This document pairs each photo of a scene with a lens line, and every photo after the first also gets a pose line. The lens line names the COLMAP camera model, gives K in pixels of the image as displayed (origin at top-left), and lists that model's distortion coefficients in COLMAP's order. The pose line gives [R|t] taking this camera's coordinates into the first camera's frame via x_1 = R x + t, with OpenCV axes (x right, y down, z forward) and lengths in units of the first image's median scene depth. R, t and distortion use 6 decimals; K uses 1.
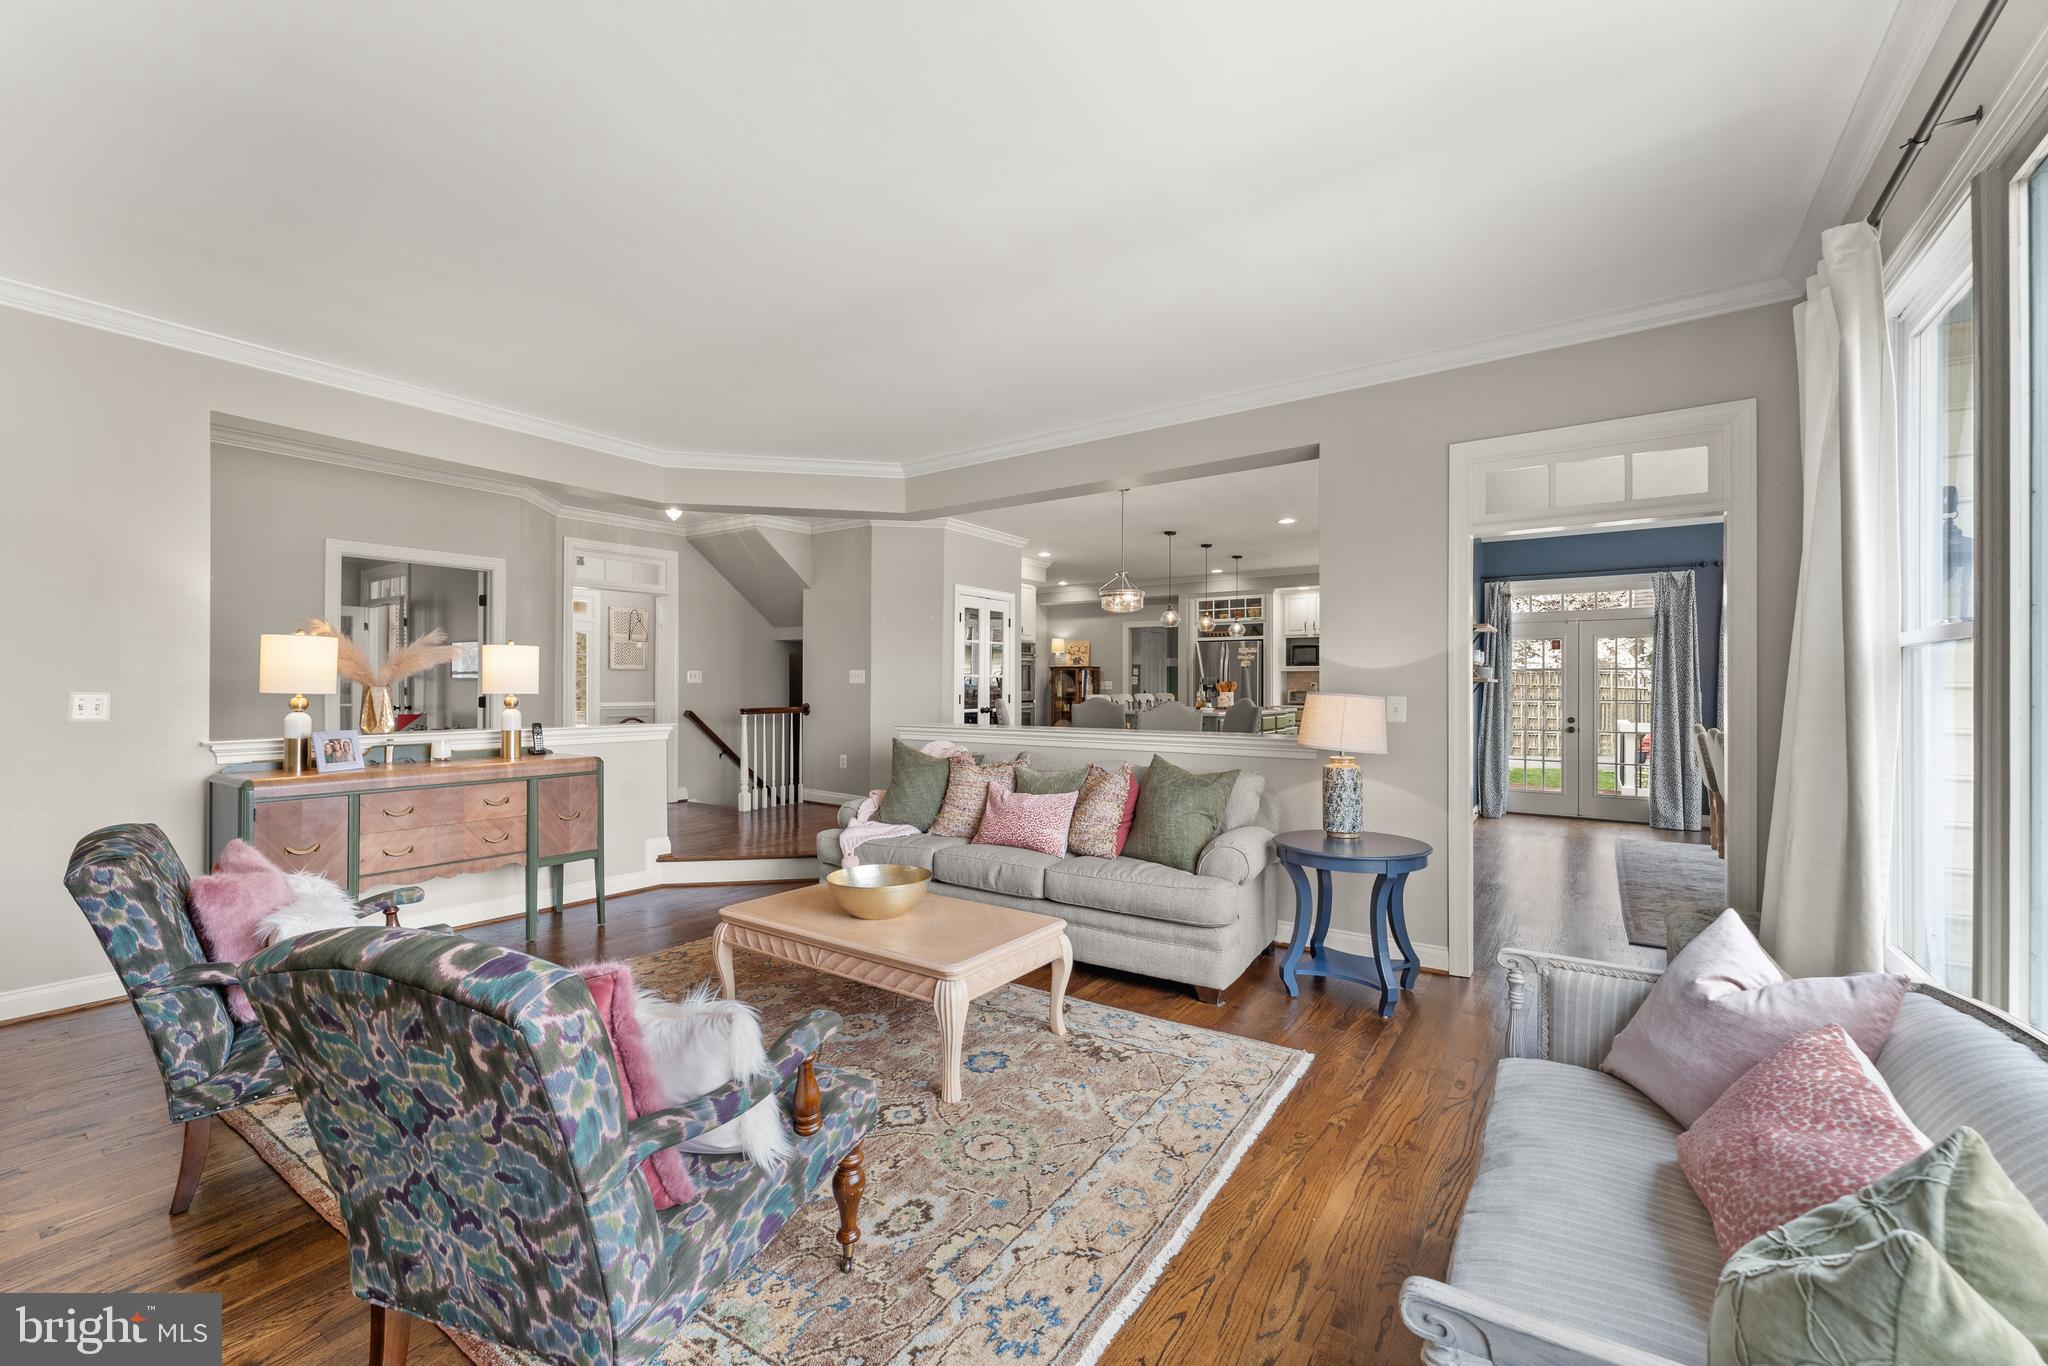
lens RADIAL K [[822.0, 0, 1028.2], [0, 822.0, 685.2], [0, 0, 1]] dist [0.000860, 0.000019]
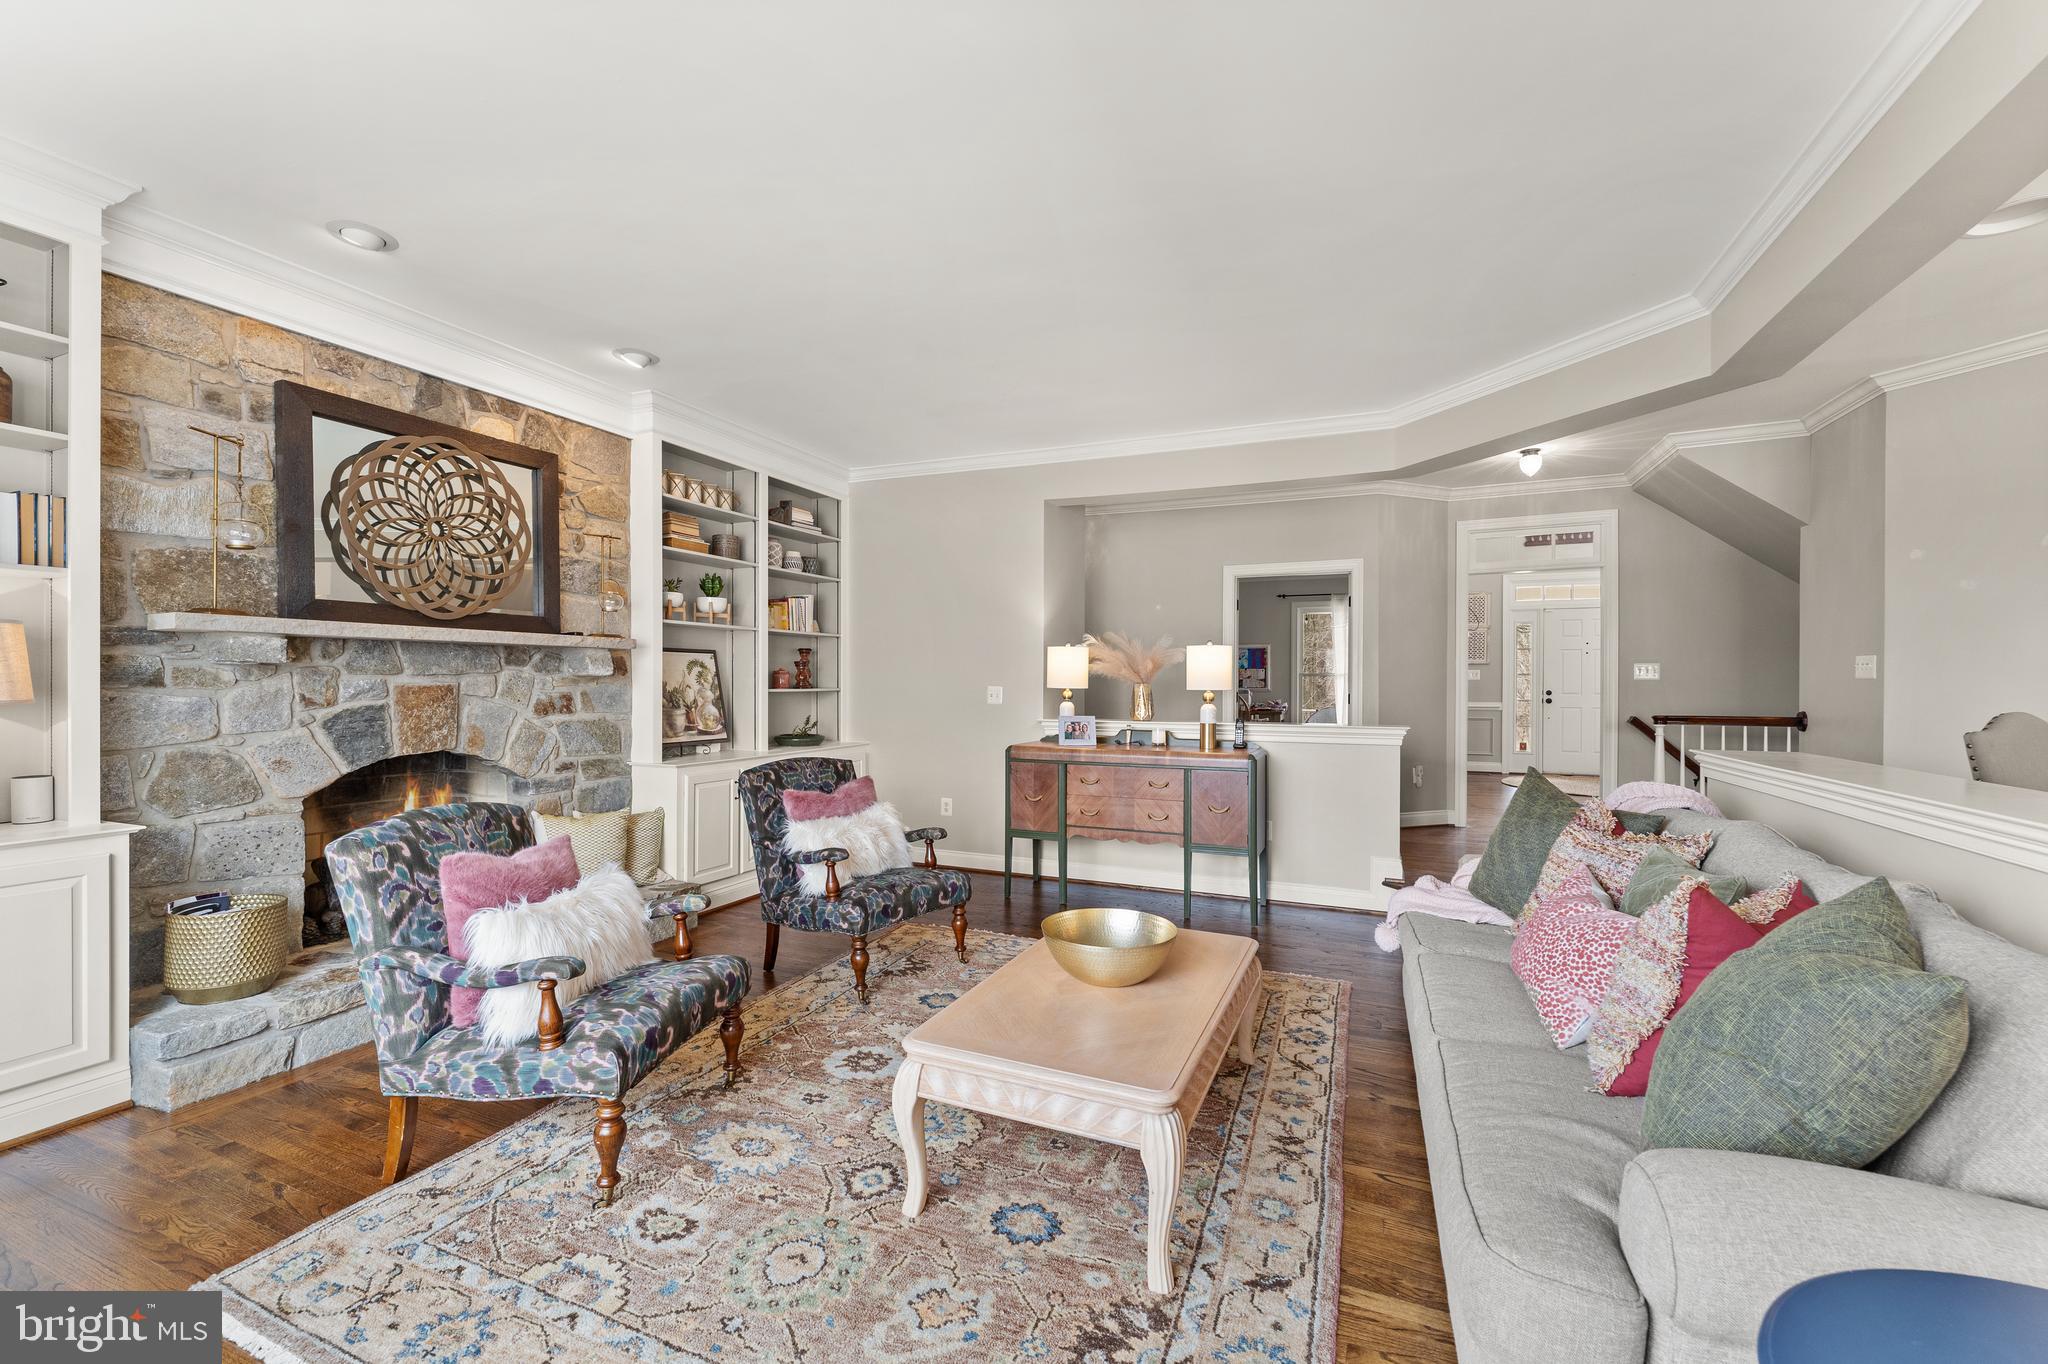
lens RADIAL K [[831.9, 0, 1026.6], [0, 831.9, 684.7], [0, 0, 1]] dist [0.001007, -0.000245]
pose [[0.196753, 0.000961, -0.980453, 0.537900], [-0.000211, 1.000000, 0.000938, 0.003566], [0.980453, 0.000023, 0.196753, 0.729940]]
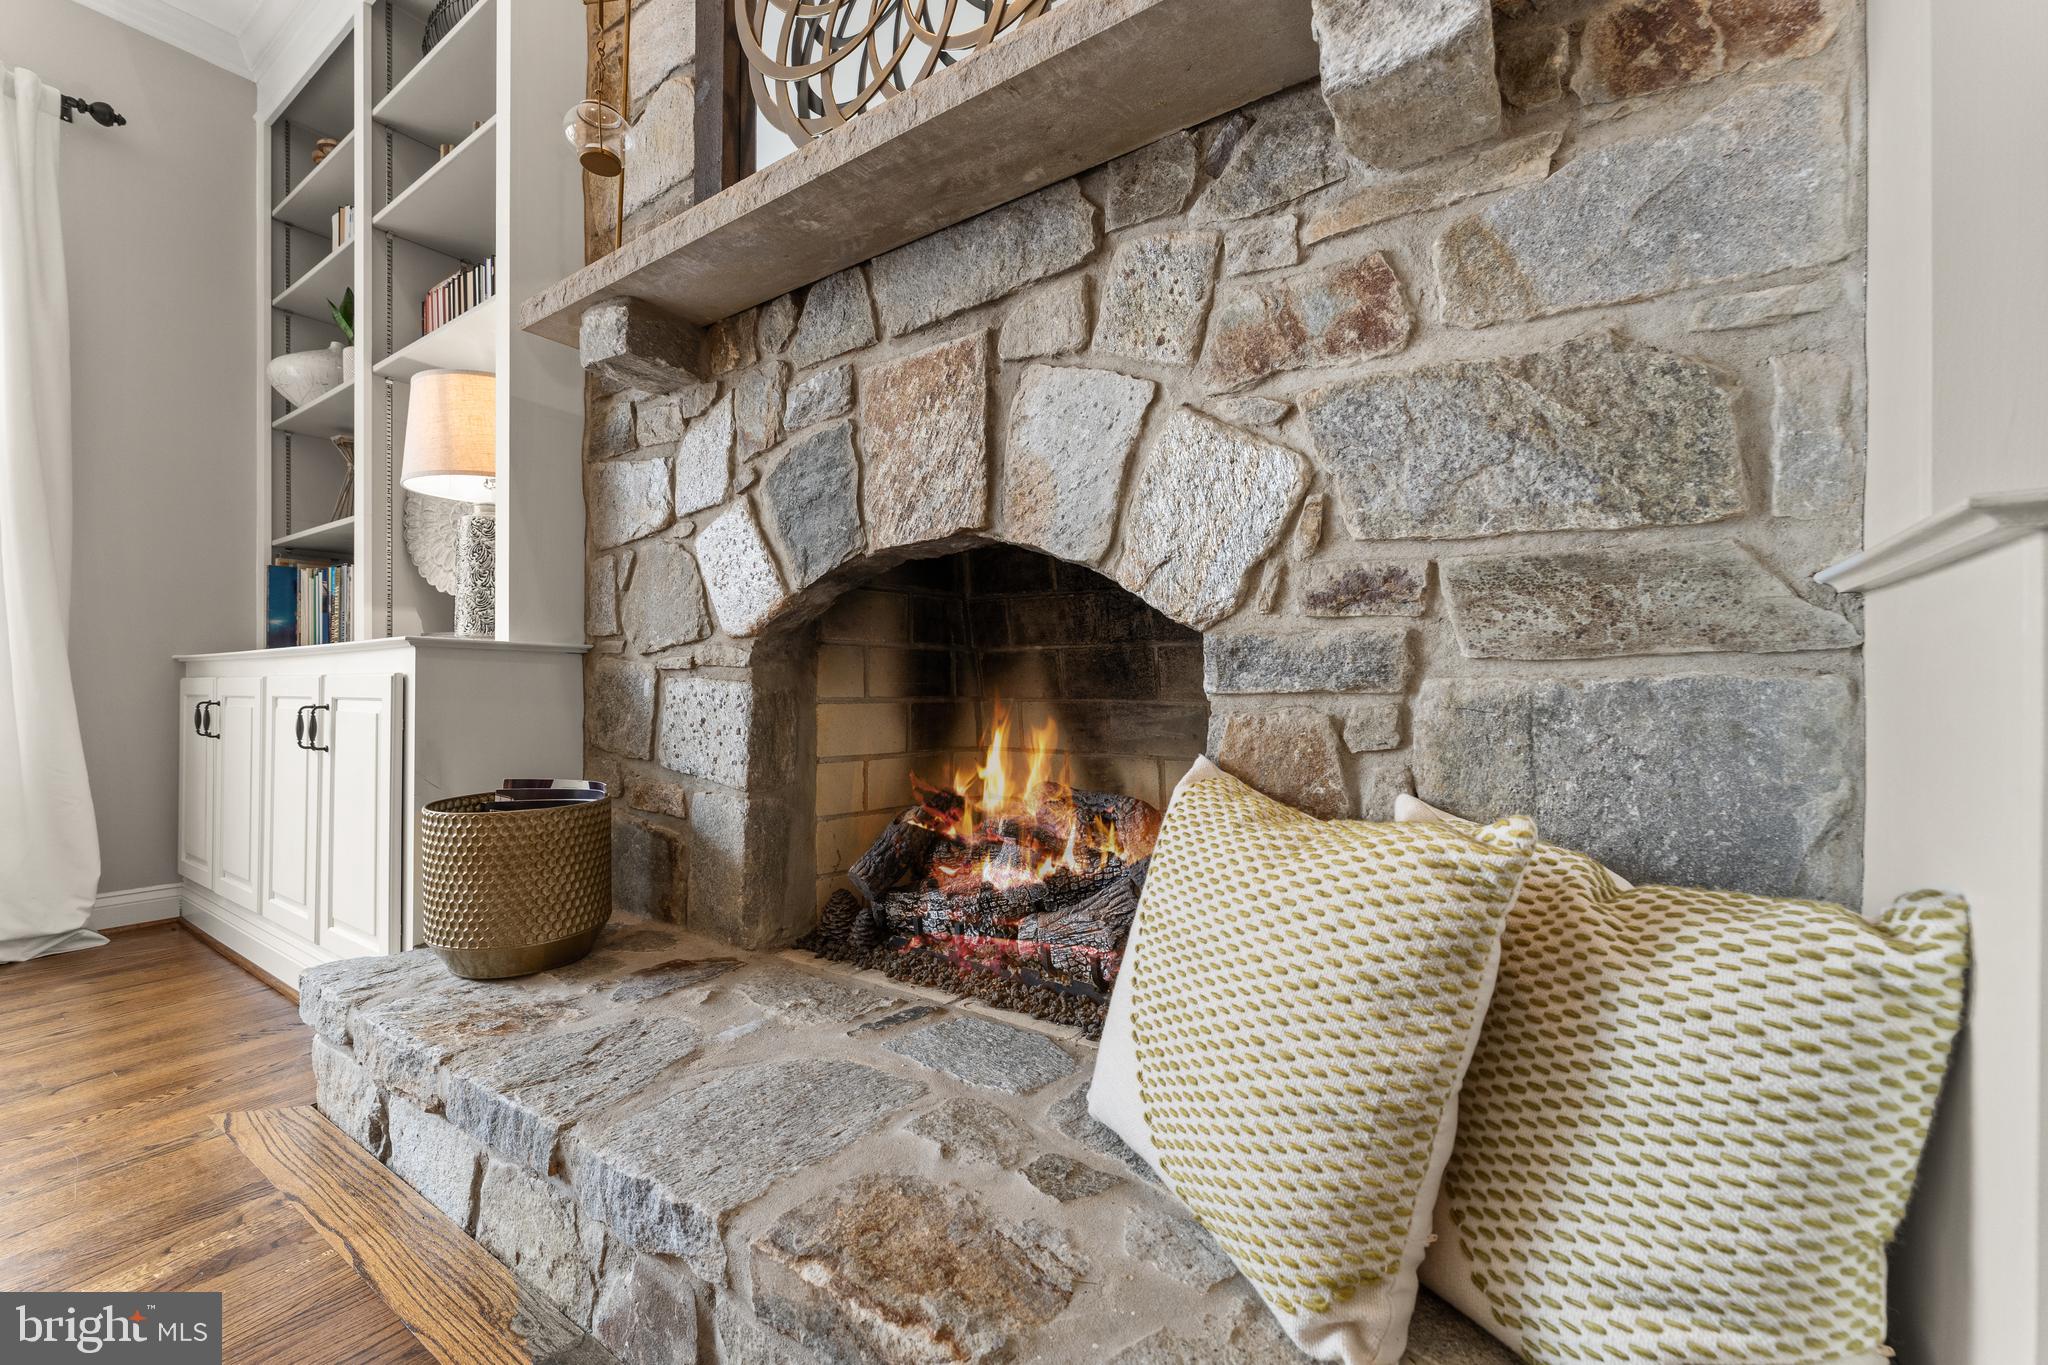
lens RADIAL K [[825.0, 0, 1027.8], [0, 825.0, 687.3], [0, 0, 1]] dist [0.000048, 0.000297]
pose [[-0.999918, -0.002422, -0.012597, -0.723733], [-0.002385, 0.999993, -0.002999, 0.164038], [0.012604, -0.002969, -0.999916, 0.569889]]
